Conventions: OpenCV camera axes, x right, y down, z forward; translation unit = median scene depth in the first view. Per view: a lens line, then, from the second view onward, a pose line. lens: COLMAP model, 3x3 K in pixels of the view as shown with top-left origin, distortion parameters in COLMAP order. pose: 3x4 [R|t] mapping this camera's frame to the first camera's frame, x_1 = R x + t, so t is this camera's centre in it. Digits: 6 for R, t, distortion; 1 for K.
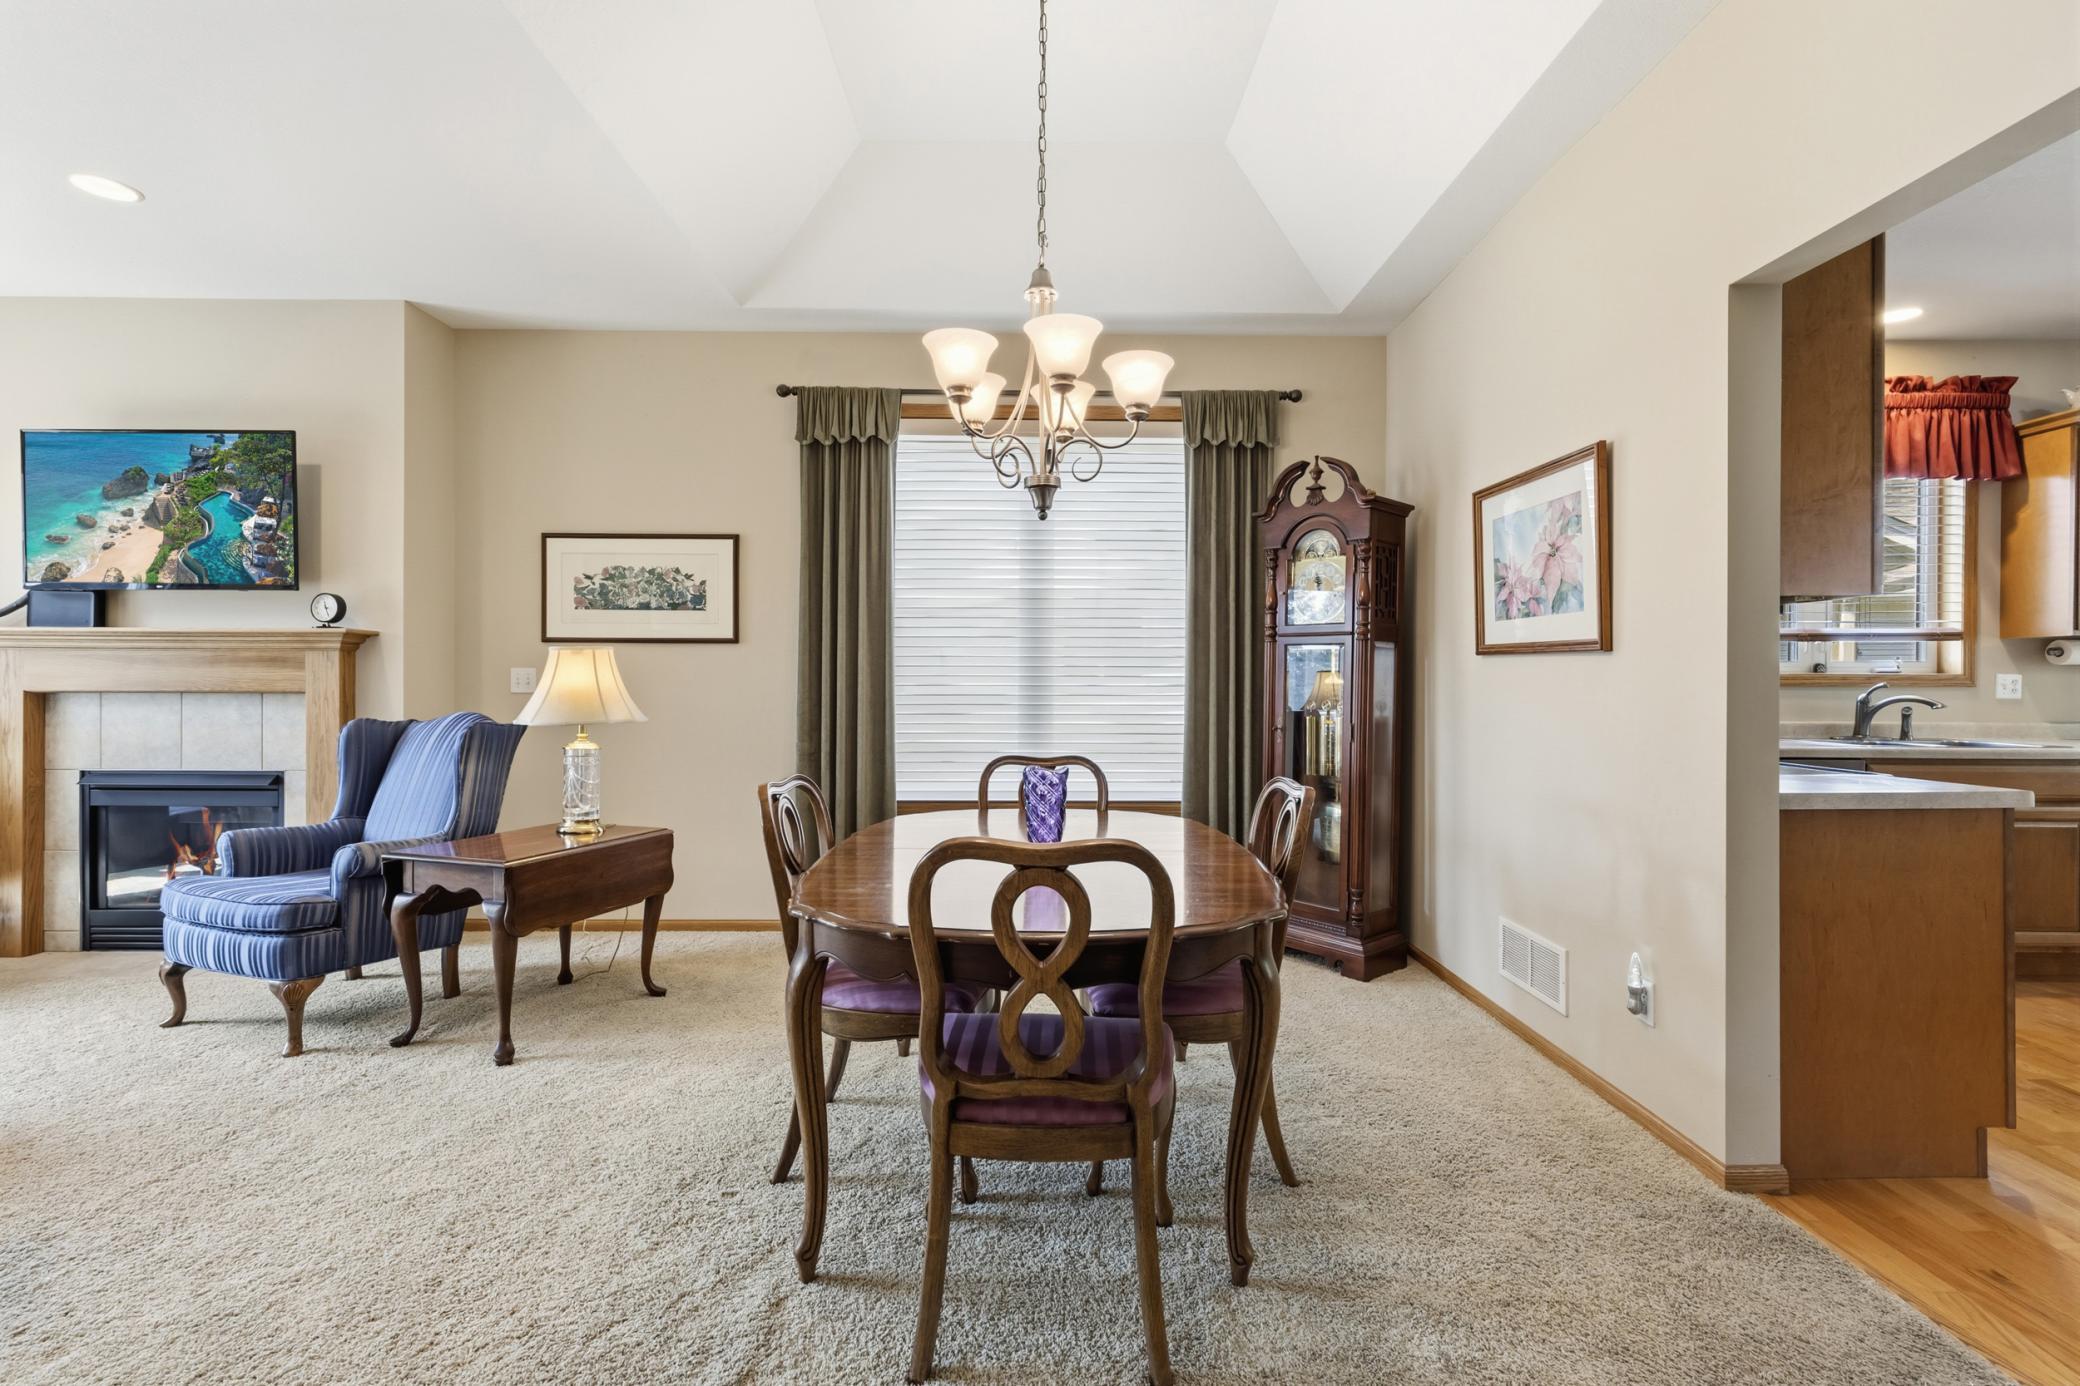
lens RADIAL K [[928.8, 0, 1035.5], [0, 928.8, 693.7], [0, 0, 1]] dist [0.007193, -0.001865]
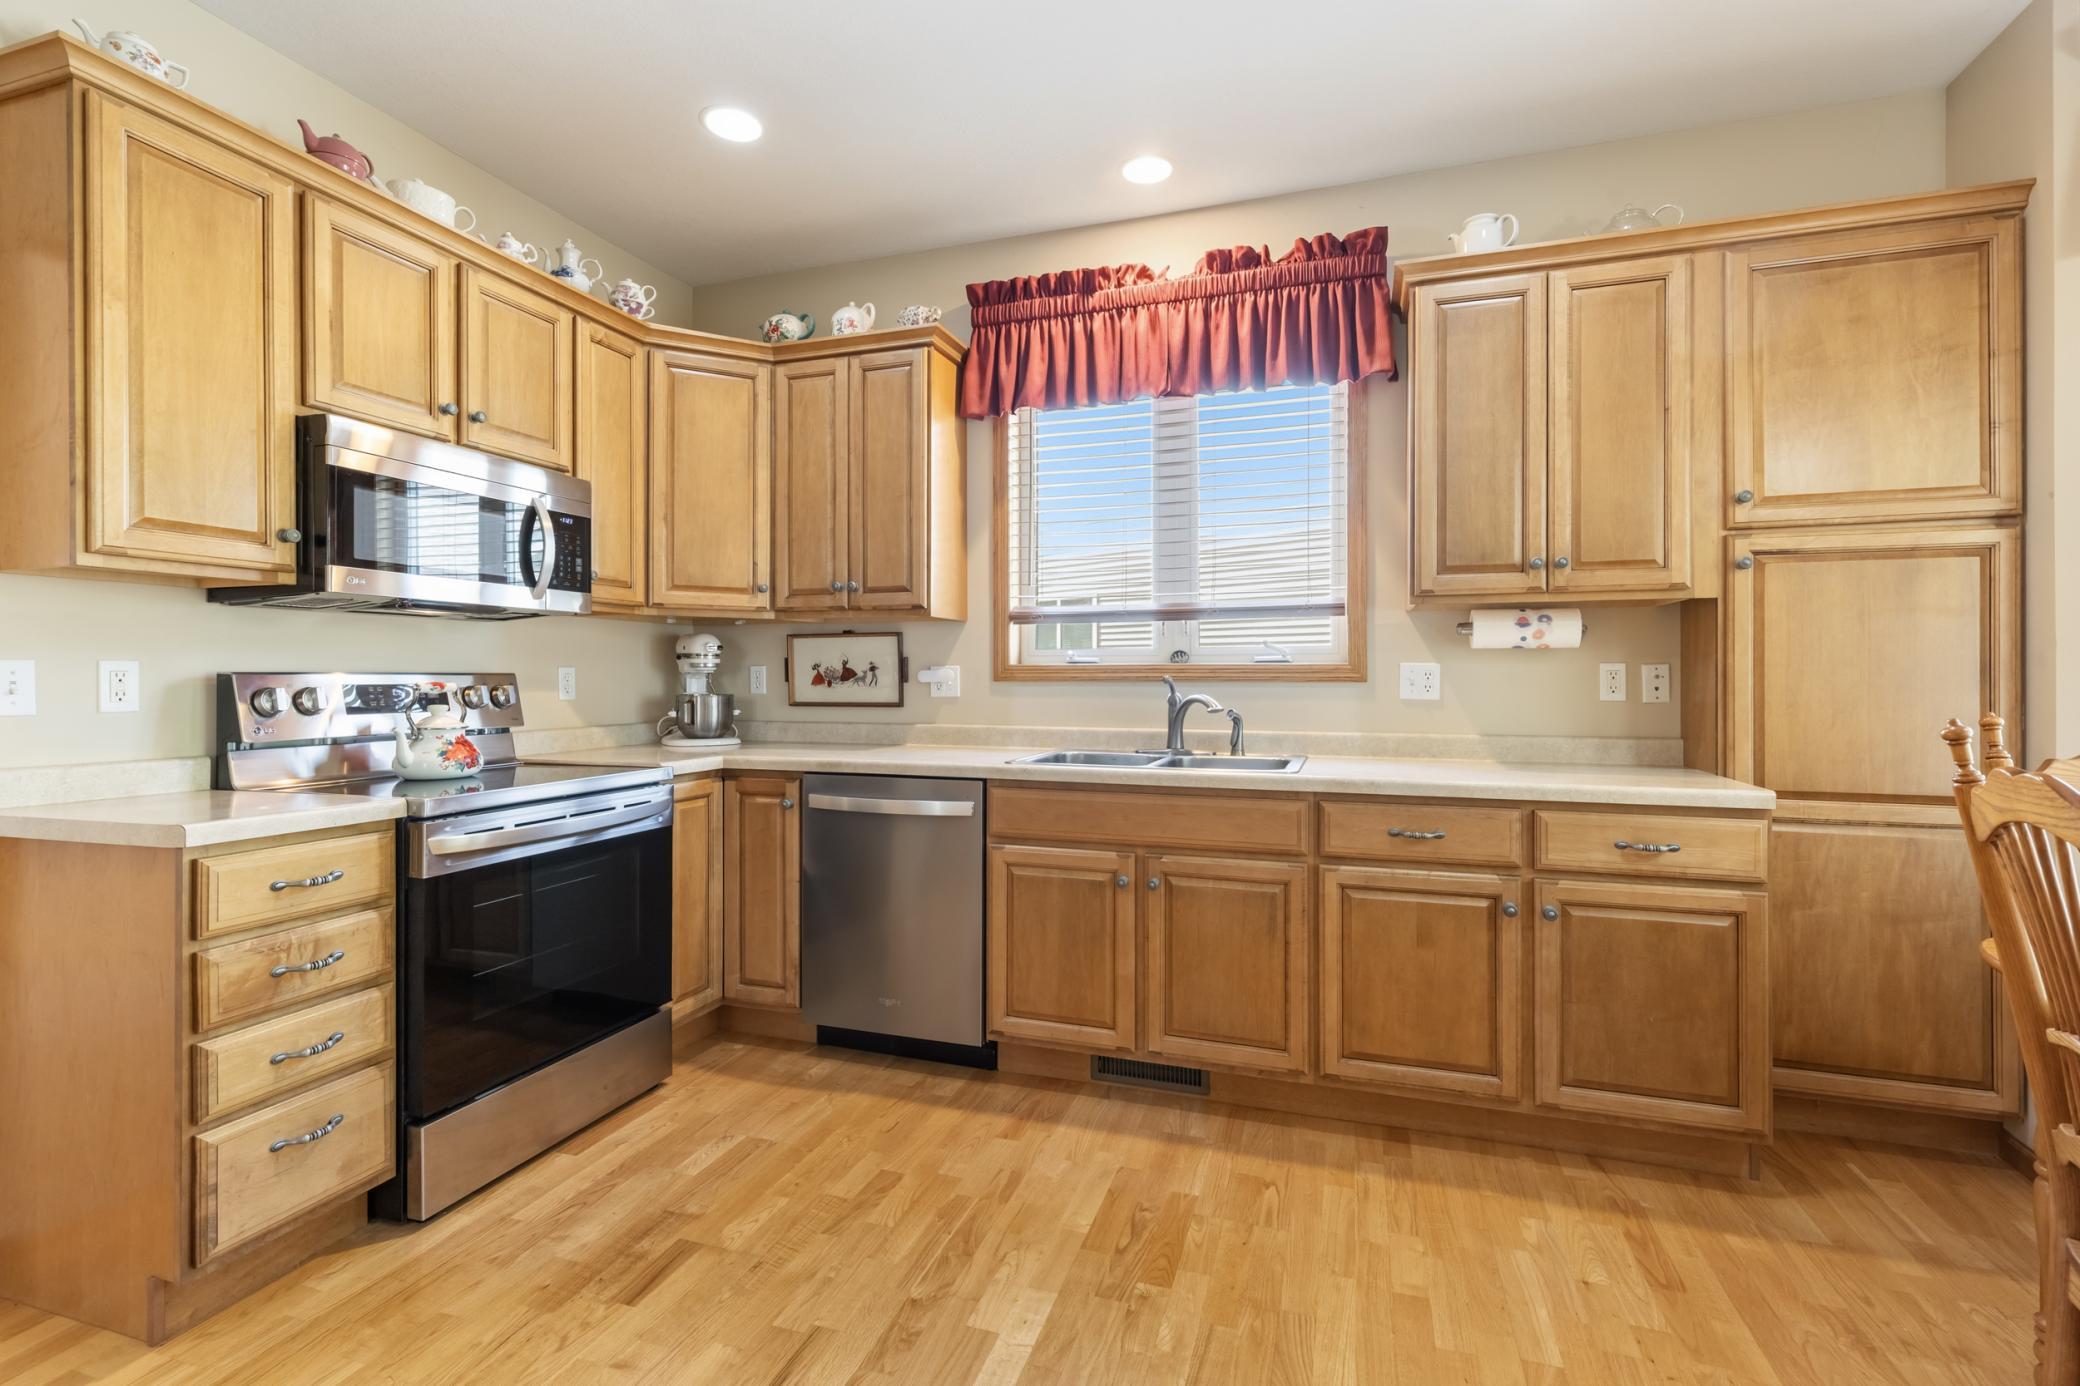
lens RADIAL K [[928.8, 0, 1039.2], [0, 928.8, 681.0], [0, 0, 1]] dist [0.007193, -0.001865]
pose [[0.949142, 0.002319, -0.314840, 1.990761], [-0.003791, 0.999985, -0.004062, -0.008564], [0.314825, 0.005048, 0.949136, 0.539479]]
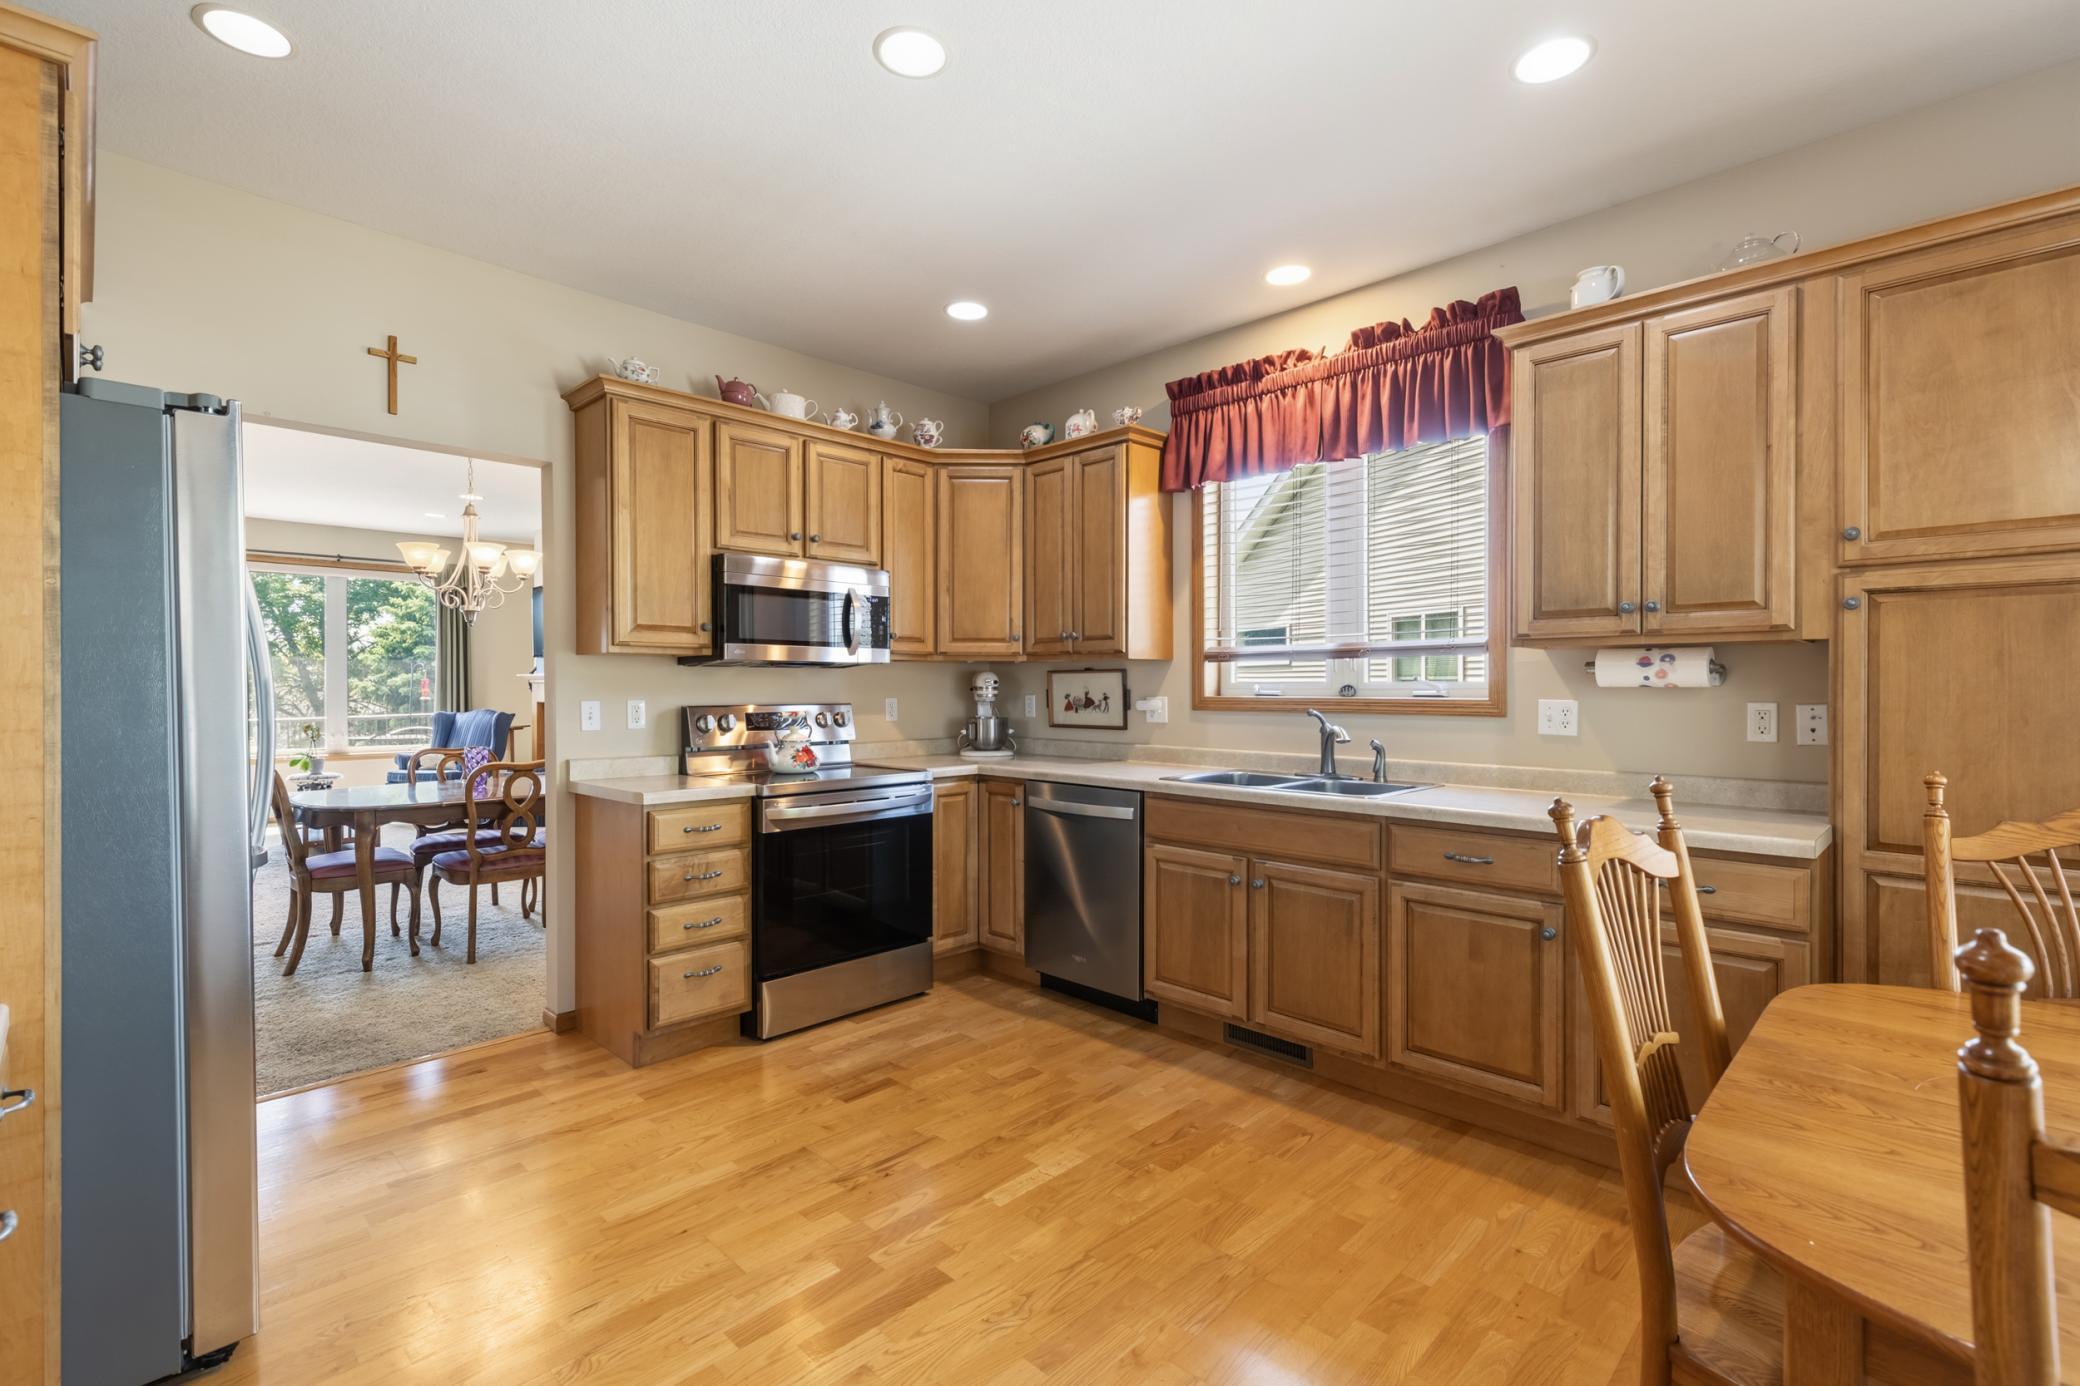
lens RADIAL K [[928.8, 0, 1042.2], [0, 928.8, 698.5], [0, 0, 1]] dist [0.007193, -0.001865]
pose [[0.712656, 0.009481, -0.701449, 2.522237], [-0.006287, 0.999955, 0.007128, -0.049747], [0.701485, -0.000670, 0.712684, 0.457364]]
